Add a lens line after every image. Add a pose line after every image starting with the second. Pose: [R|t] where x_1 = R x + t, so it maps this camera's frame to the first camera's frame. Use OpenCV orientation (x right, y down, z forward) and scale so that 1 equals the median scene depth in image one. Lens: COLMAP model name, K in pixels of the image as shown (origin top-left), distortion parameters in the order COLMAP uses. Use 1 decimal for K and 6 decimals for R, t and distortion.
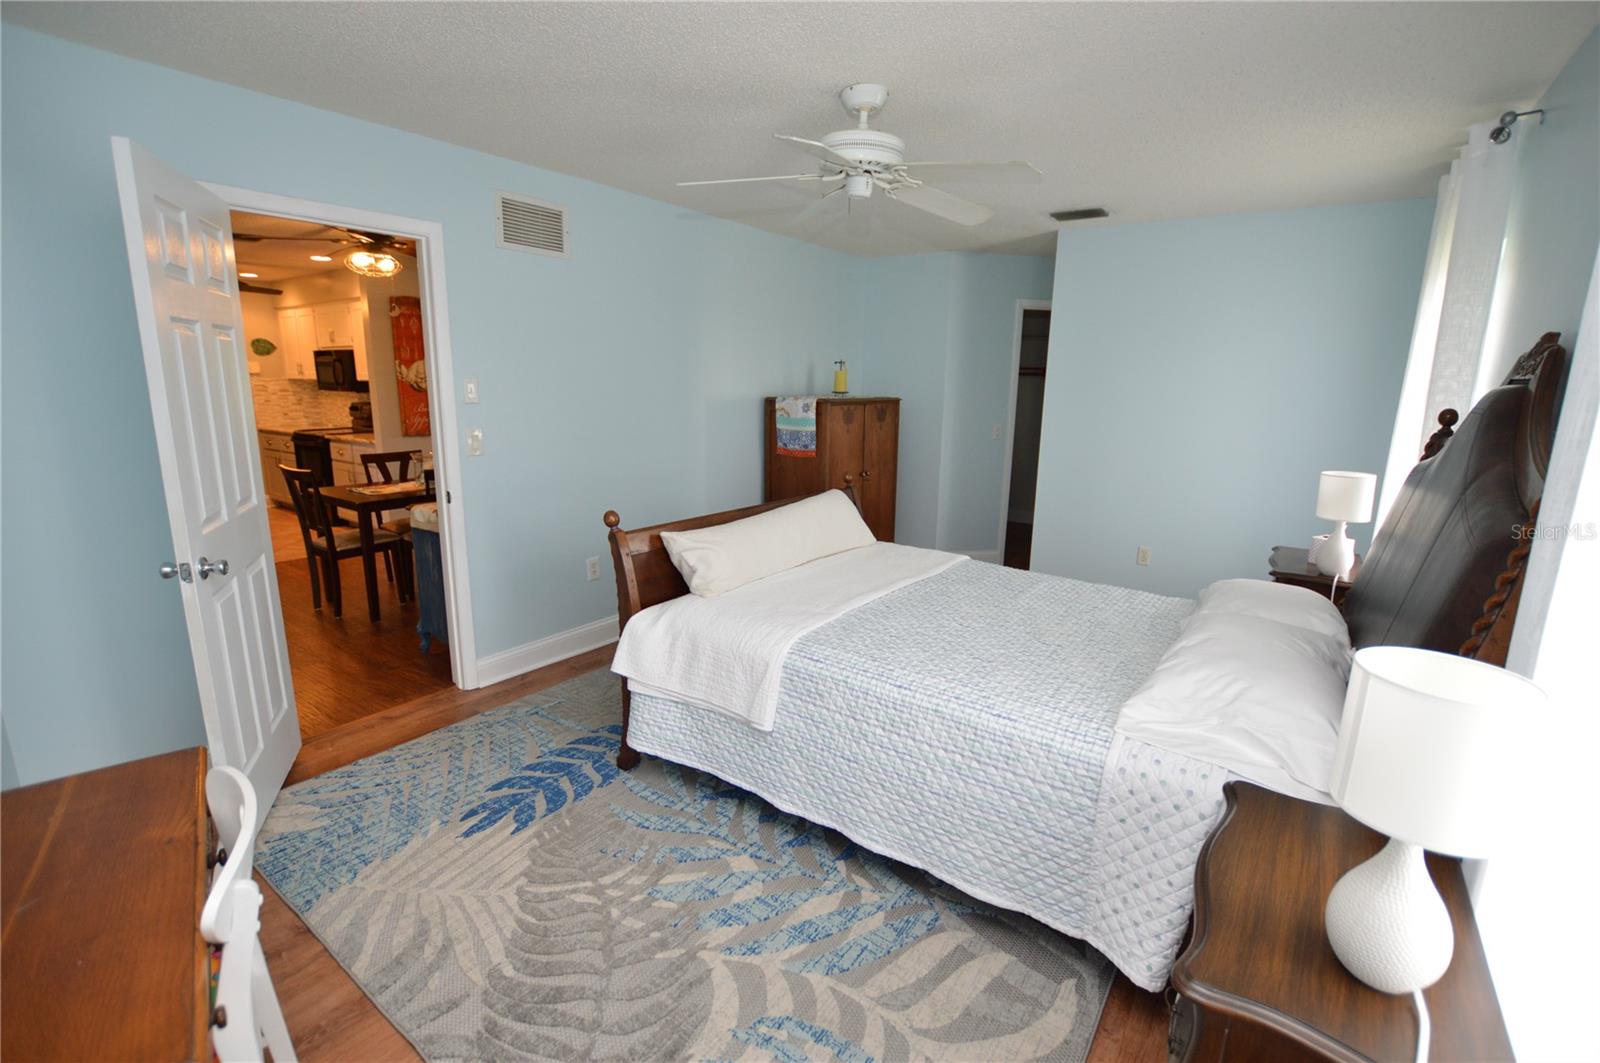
lens RADIAL K [[716.1, 0, 801.9], [0, 716.1, 531.8], [0, 0, 1]] dist [-0.030960, 0.002958]
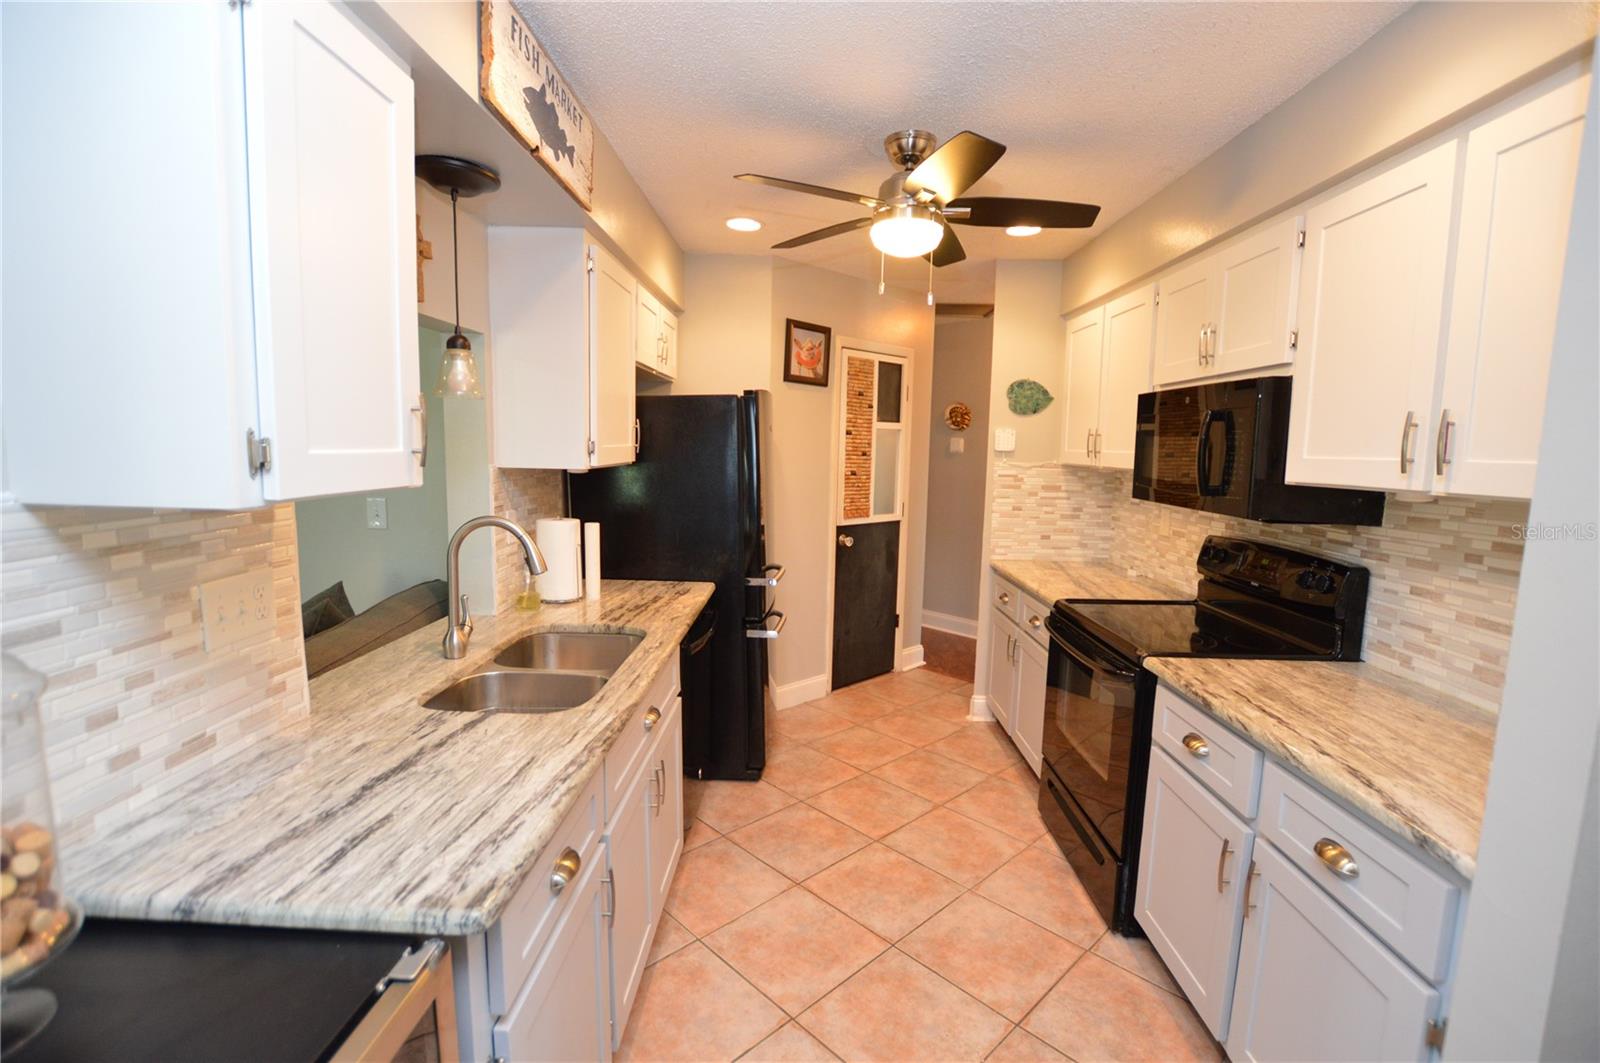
lens RADIAL K [[716.1, 0, 801.9], [0, 716.1, 531.8], [0, 0, 1]] dist [-0.030960, 0.002958]
pose [[0.573460, 0.098898, -0.813242, -0.485308], [-0.188024, 0.982076, -0.013155, -0.148110], [0.797365, 0.160453, 0.581777, 0.654677]]
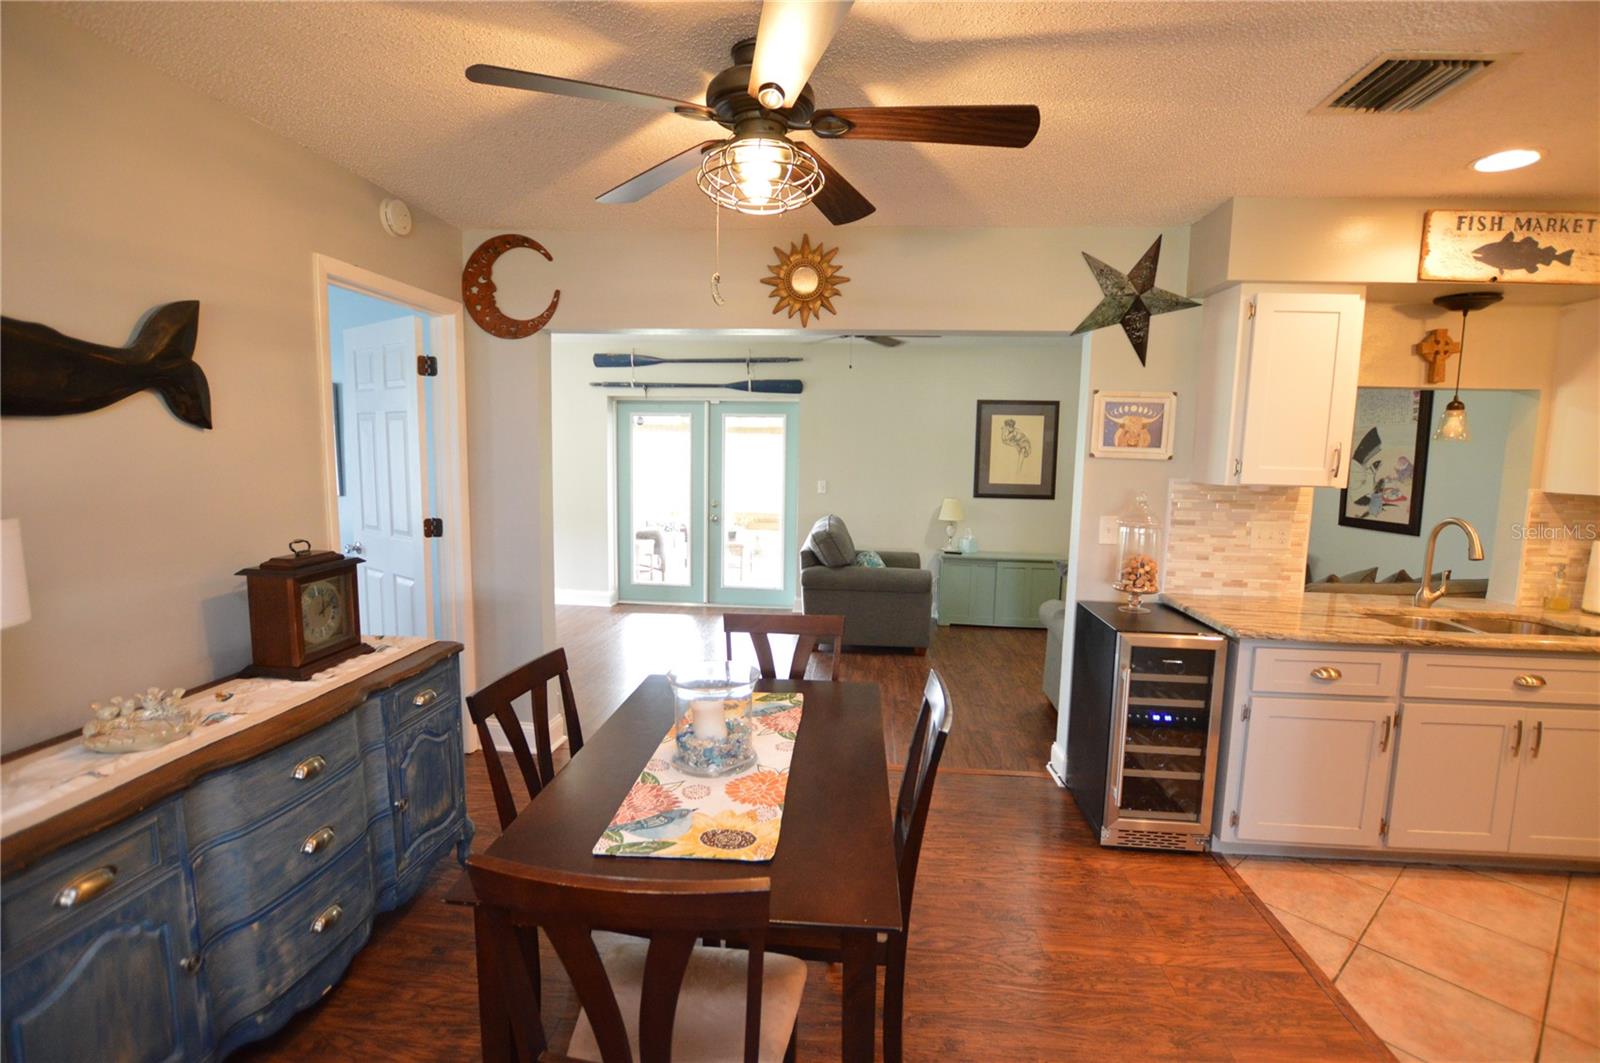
lens RADIAL K [[716.1, 0, 801.9], [0, 716.1, 531.8], [0, 0, 1]] dist [-0.030960, 0.002958]
pose [[-0.862489, 0.024349, -0.505490, -0.254309], [-0.141308, 0.947528, 0.286746, -0.188566], [0.485948, 0.318745, -0.813791, 0.856589]]
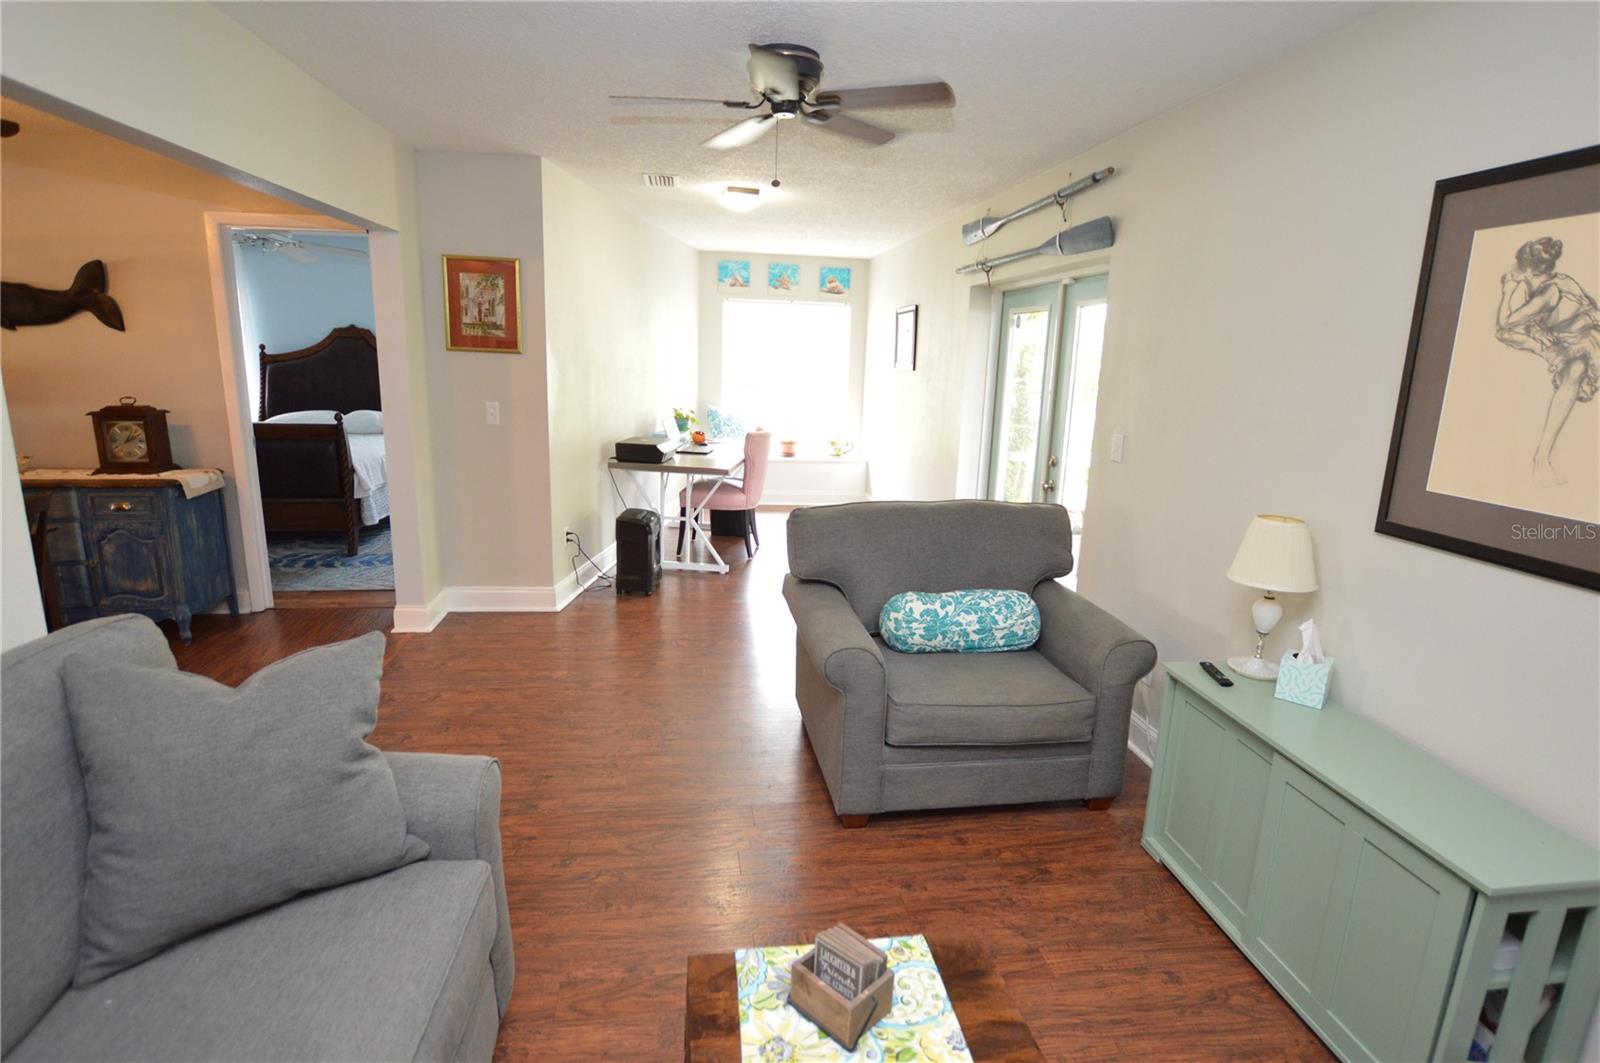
lens RADIAL K [[807.6, 0, 799.3], [0, 807.6, 530.7], [0, 0, 1]] dist [-0.026597, 0.000782]
pose [[-0.682243, -0.194048, 0.704904, -0.955621], [0.116748, 0.922850, 0.367040, -0.134569], [-0.721744, 0.332707, -0.606952, 0.546149]]
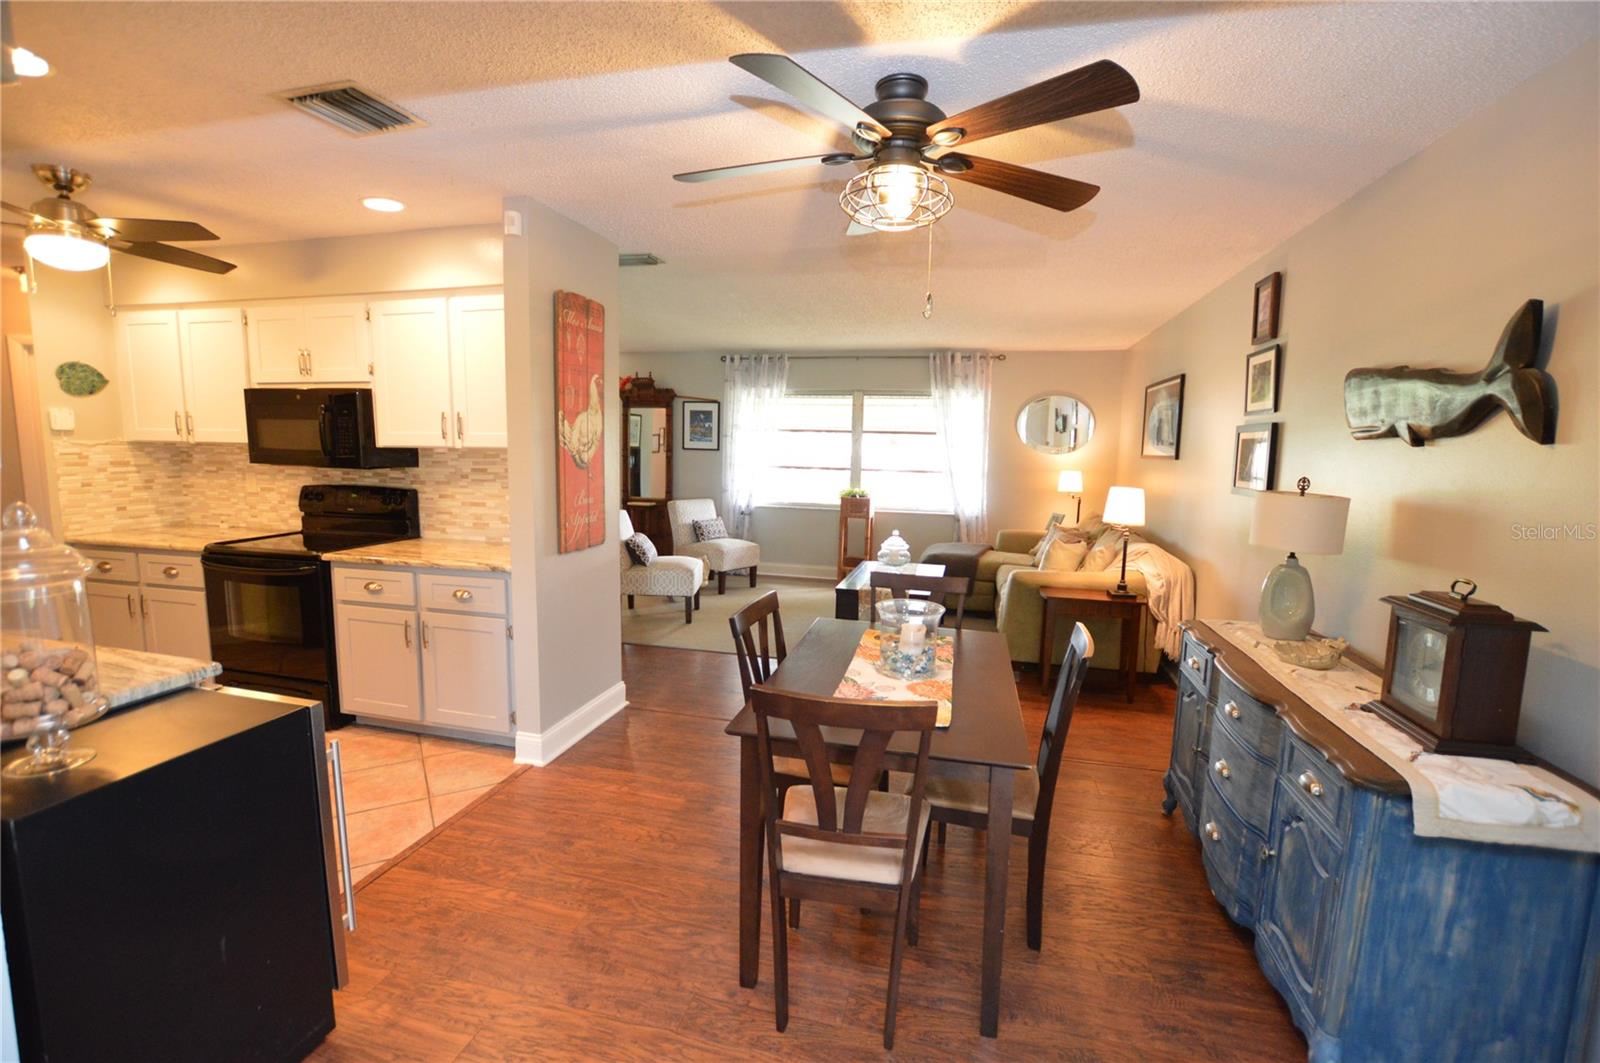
lens RADIAL K [[716.1, 0, 801.9], [0, 716.1, 531.8], [0, 0, 1]] dist [-0.030960, 0.002958]
pose [[0.928160, -0.043286, 0.369655, -0.509705], [0.072867, 0.995127, -0.066431, -0.088347], [-0.364978, 0.088594, 0.926791, 0.382382]]
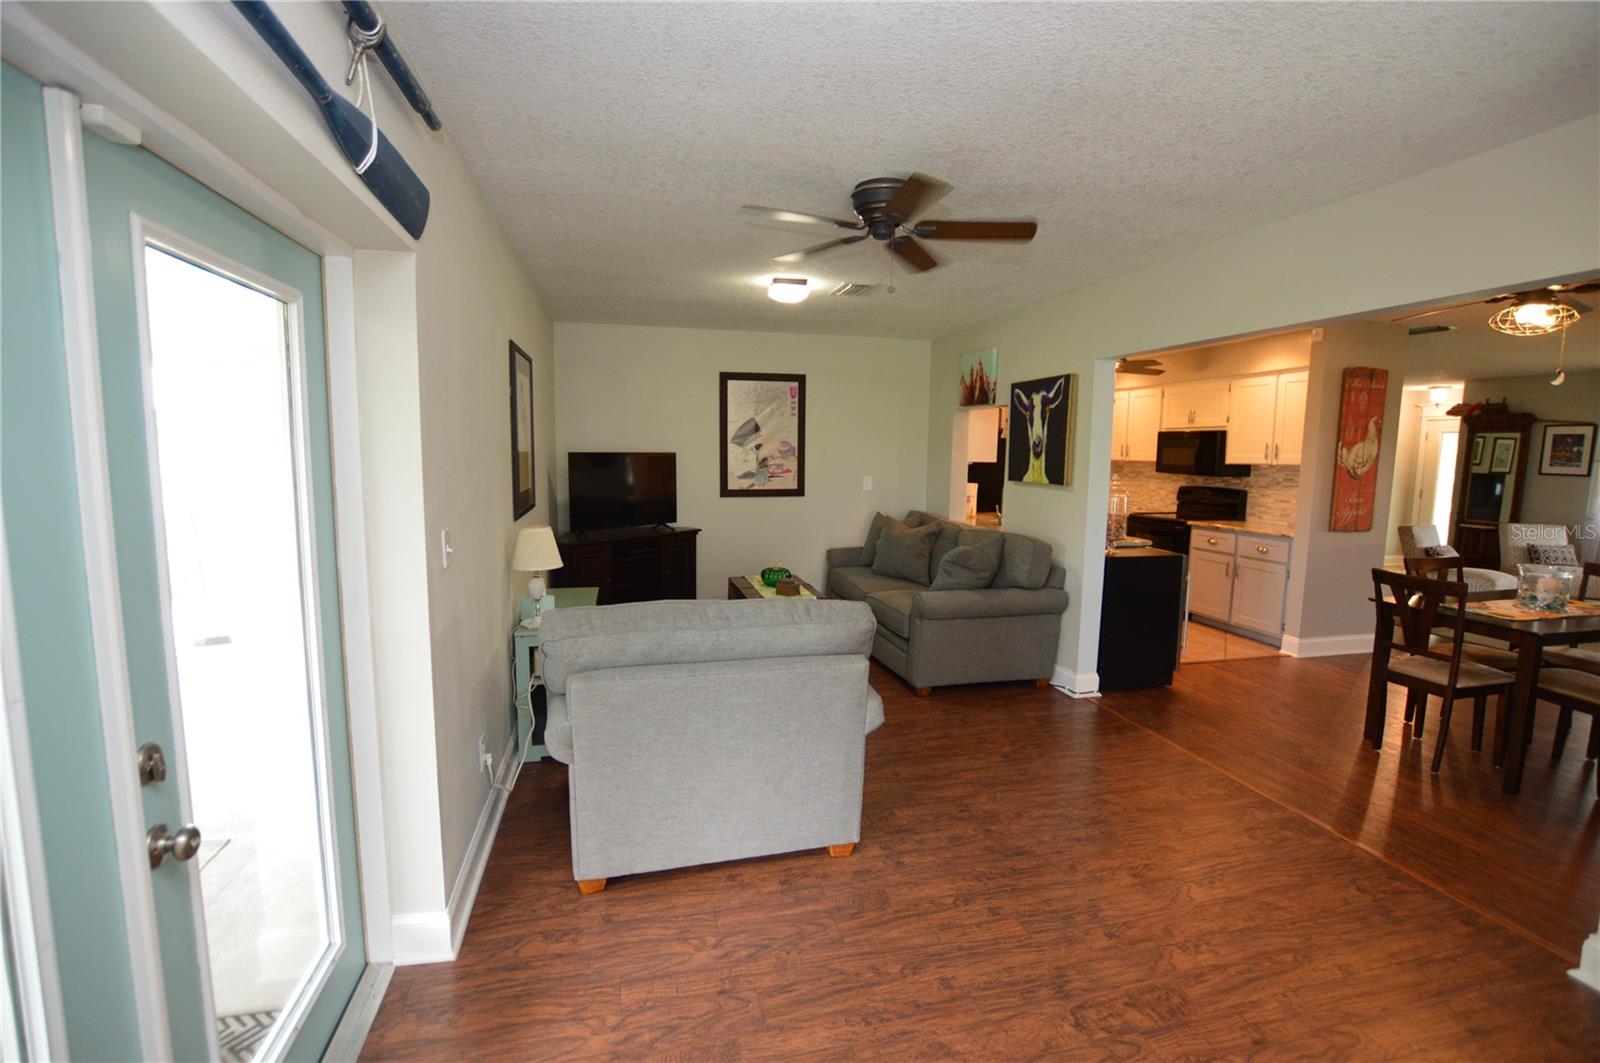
lens RADIAL K [[716.1, 0, 801.9], [0, 716.1, 531.8], [0, 0, 1]] dist [-0.030960, 0.002958]
pose [[0.763435, 0.071417, -0.641924, -0.434504], [-0.142489, 0.988004, -0.059541, 0.004437], [0.629971, 0.136923, 0.764453, -0.026319]]
